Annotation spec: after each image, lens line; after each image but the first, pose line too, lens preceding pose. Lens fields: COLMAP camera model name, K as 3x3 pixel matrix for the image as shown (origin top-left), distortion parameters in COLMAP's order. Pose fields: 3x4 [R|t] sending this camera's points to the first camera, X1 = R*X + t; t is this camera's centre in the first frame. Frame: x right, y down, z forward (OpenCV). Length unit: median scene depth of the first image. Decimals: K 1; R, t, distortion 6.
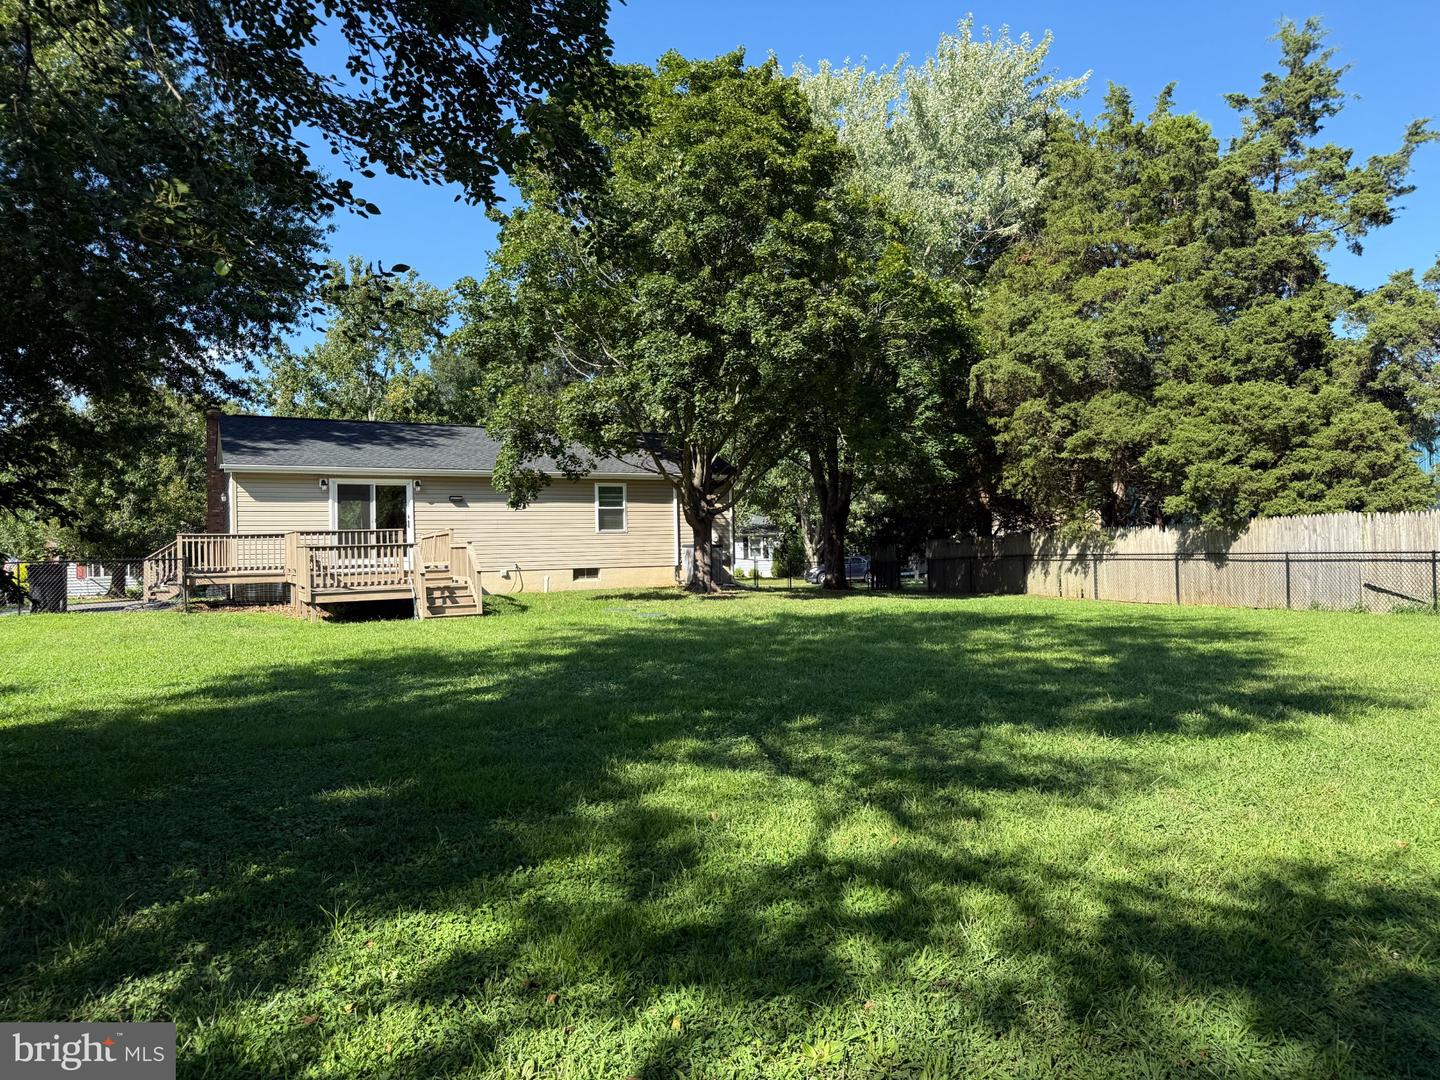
lens RADIAL K [[1008.5, 0, 720.0], [0, 1008.5, 543.8], [0, 0, 1]] dist [0.069974, -0.092068]
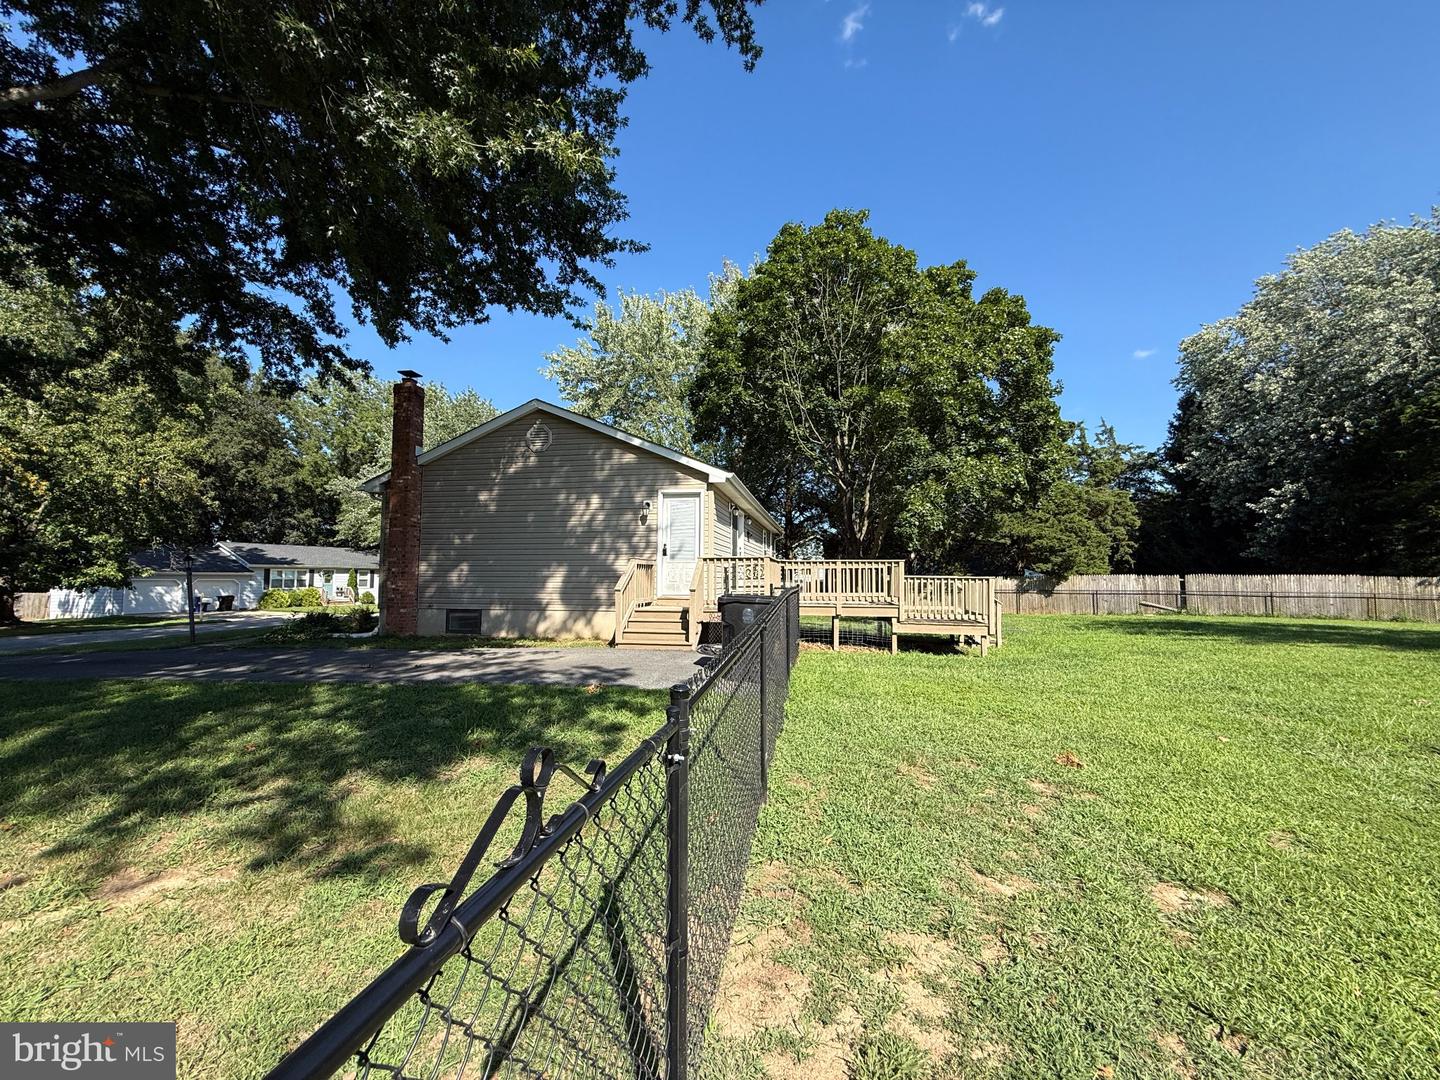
lens RADIAL K [[573.1, 0, 717.4], [0, 573.1, 542.7], [0, 0, 1]] dist [0.002063, -0.000252]
pose [[0.623001, 0.071093, 0.778984, -1.122960], [-0.020831, 0.997016, -0.074331, 0.016328], [-0.781944, 0.030081, 0.622622, 0.951926]]
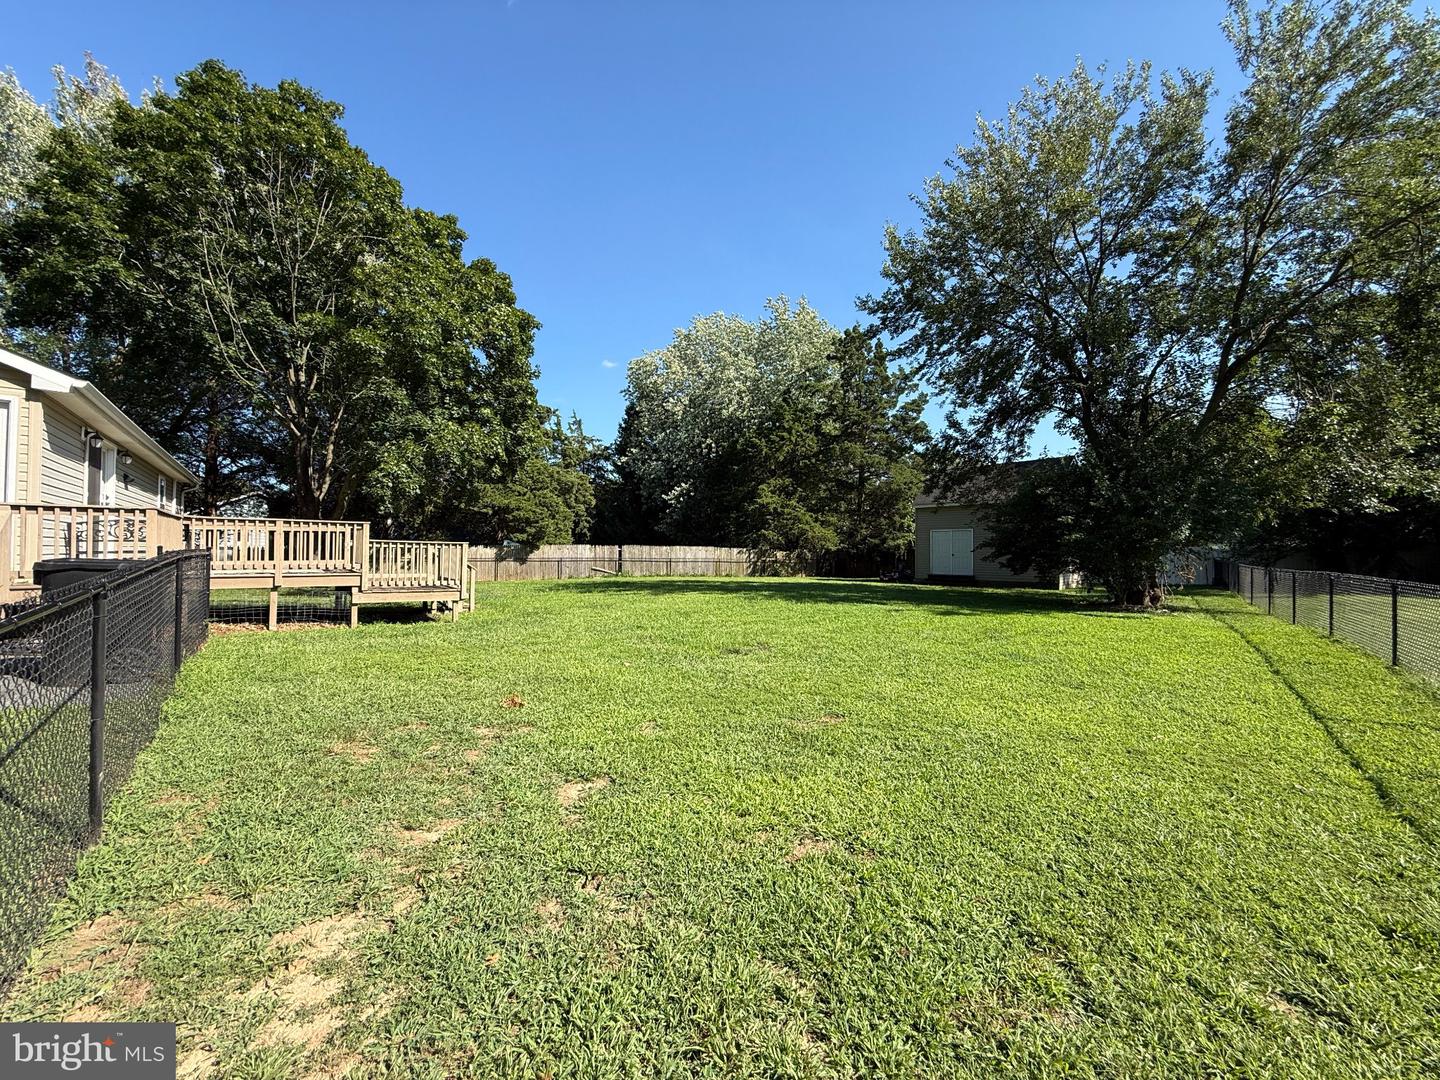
lens RADIAL K [[573.1, 0, 717.4], [0, 573.1, 542.7], [0, 0, 1]] dist [0.002063, -0.000252]
pose [[-0.168518, 0.035163, 0.985071, -1.116707], [-0.010430, 0.999244, -0.037453, 0.021997], [-0.985643, -0.016586, -0.168024, 0.940888]]
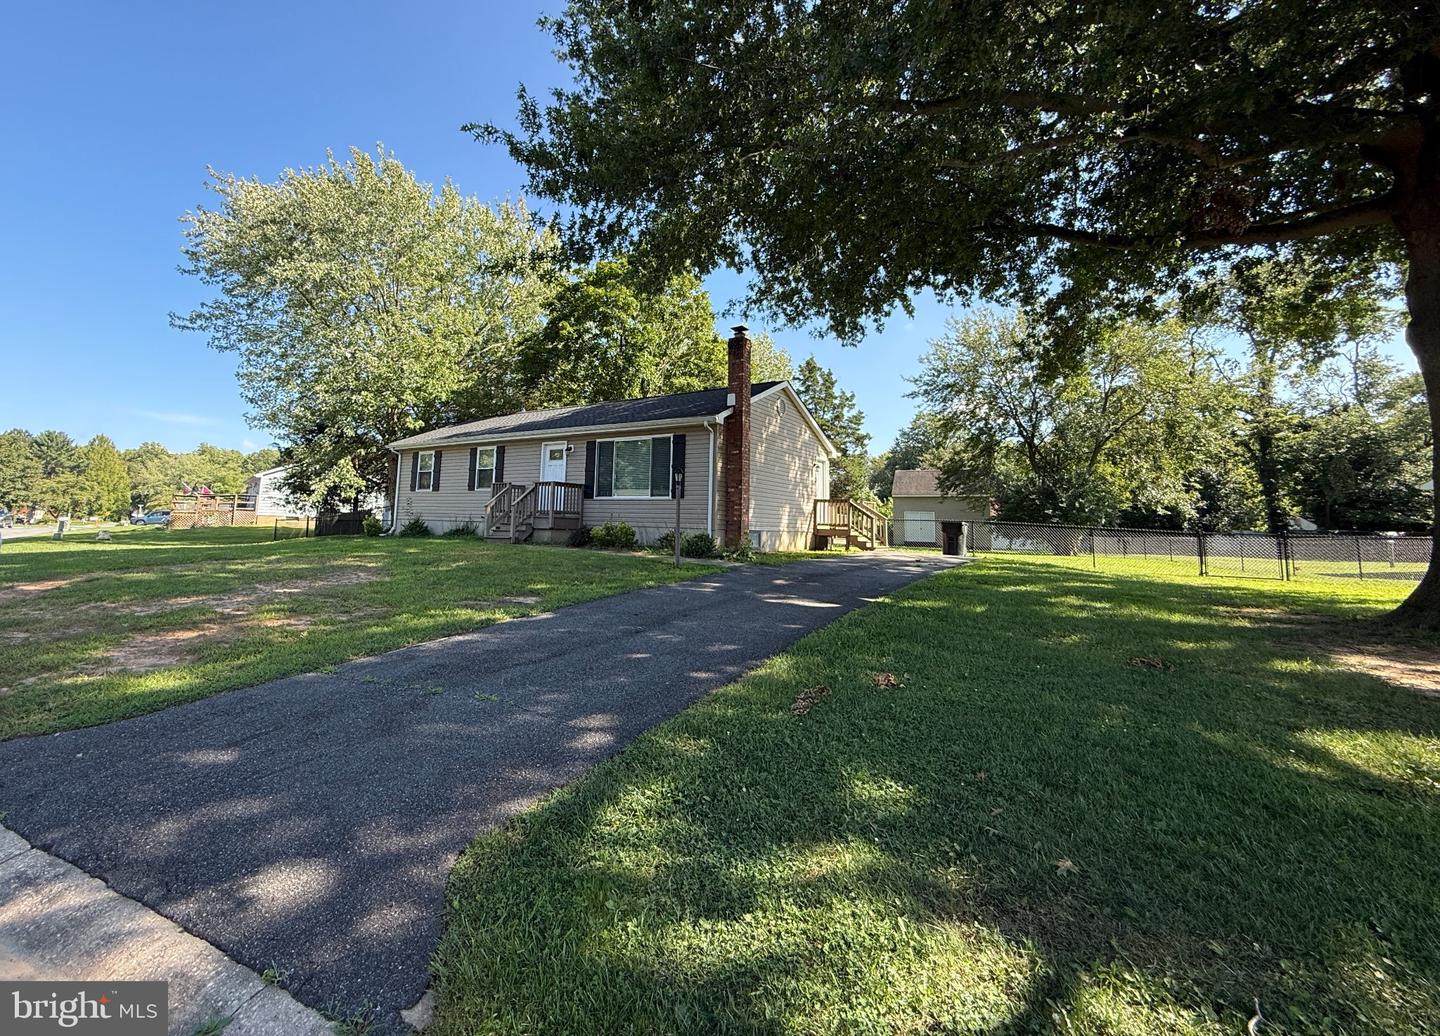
lens RADIAL K [[625.5, 0, 652.0], [0, 625.5, 444.5], [0, 0, 1]] dist [0.000347, 0.000035]
pose [[-0.437284, 0.125234, 0.890561, -1.530025], [-0.028602, 0.987819, -0.152955, 0.069837], [-0.898868, -0.092357, -0.428376, 2.126777]]
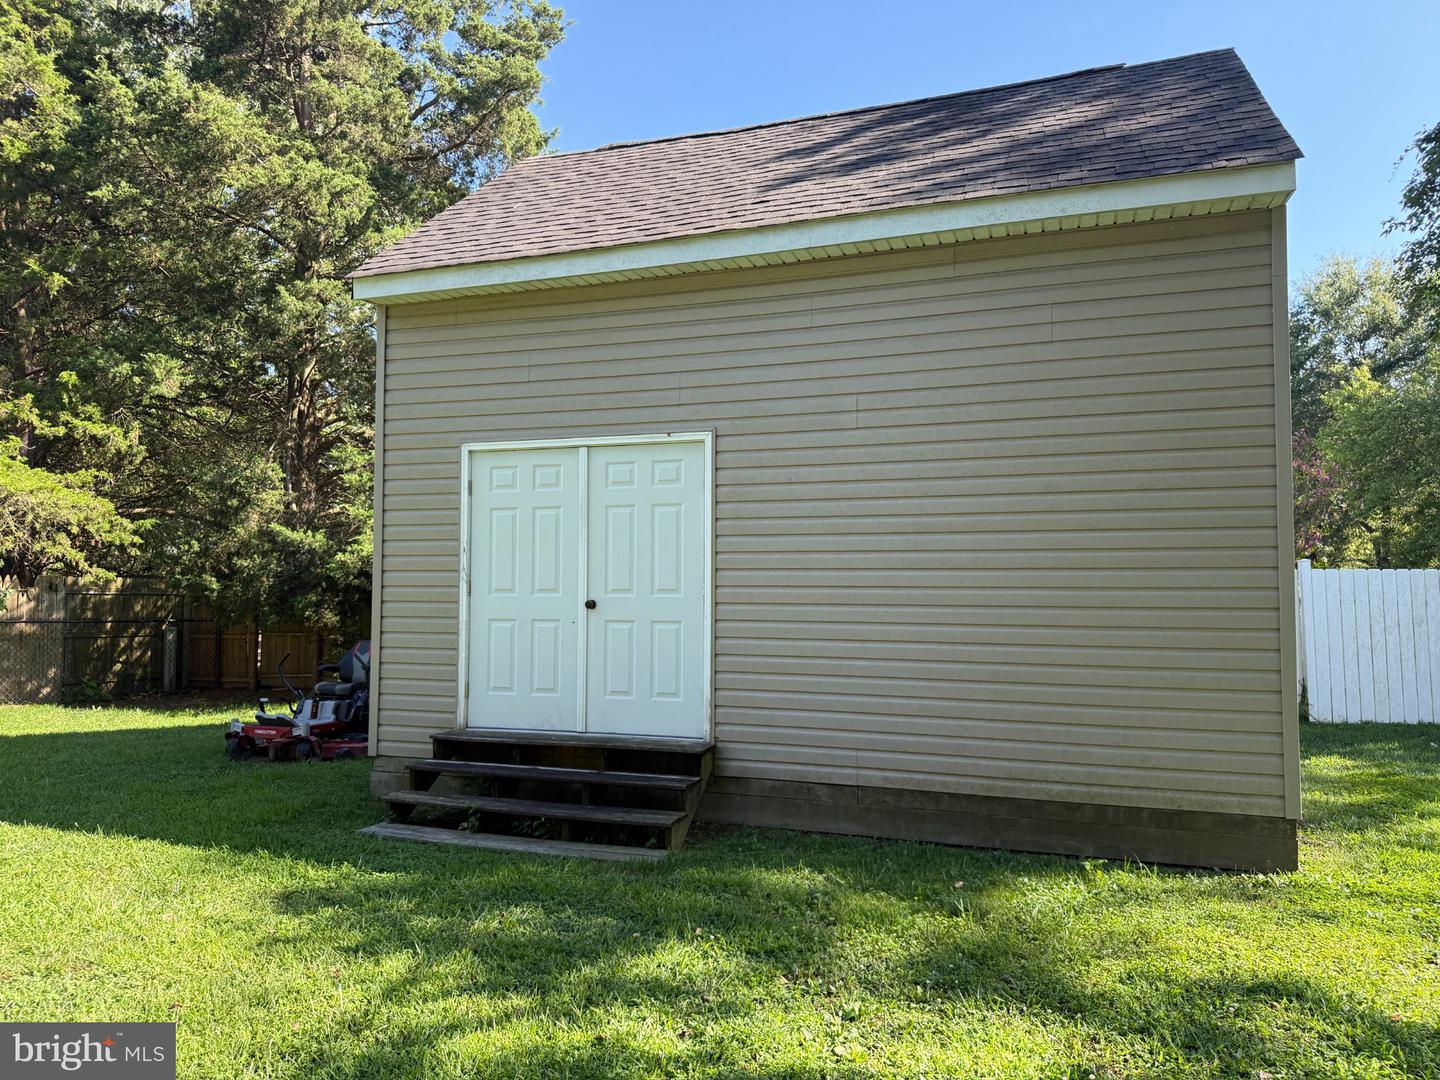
lens RADIAL K [[1002.5, 0, 728.2], [0, 1002.5, 534.2], [0, 0, 1]] dist [0.070740, -0.086946]
pose [[-0.570174, 0.062832, 0.819118, -0.123730], [-0.002323, 0.996944, -0.078089, -0.001819], [-0.821521, -0.046427, -0.568285, 0.283251]]
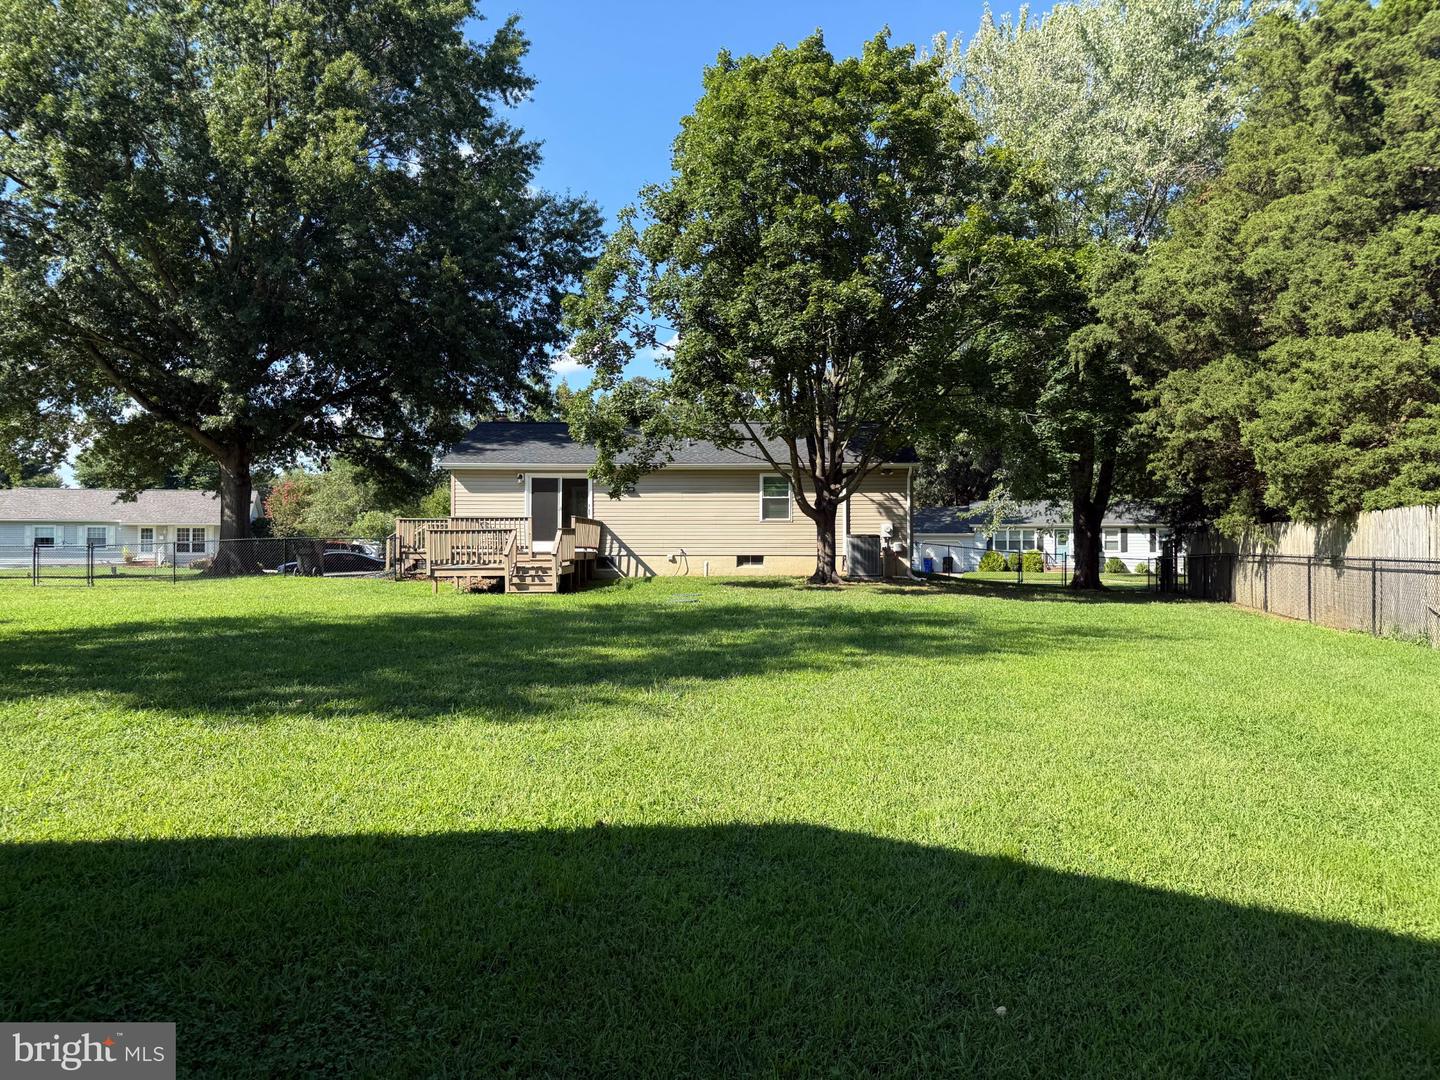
lens RADIAL K [[1002.5, 0, 728.2], [0, 1002.5, 534.2], [0, 0, 1]] dist [0.070740, -0.086946]
pose [[0.870687, 0.017477, -0.491527, 0.564568], [-0.015463, 0.999847, 0.008160, -0.008917], [0.491595, 0.000496, 0.870824, 0.131738]]
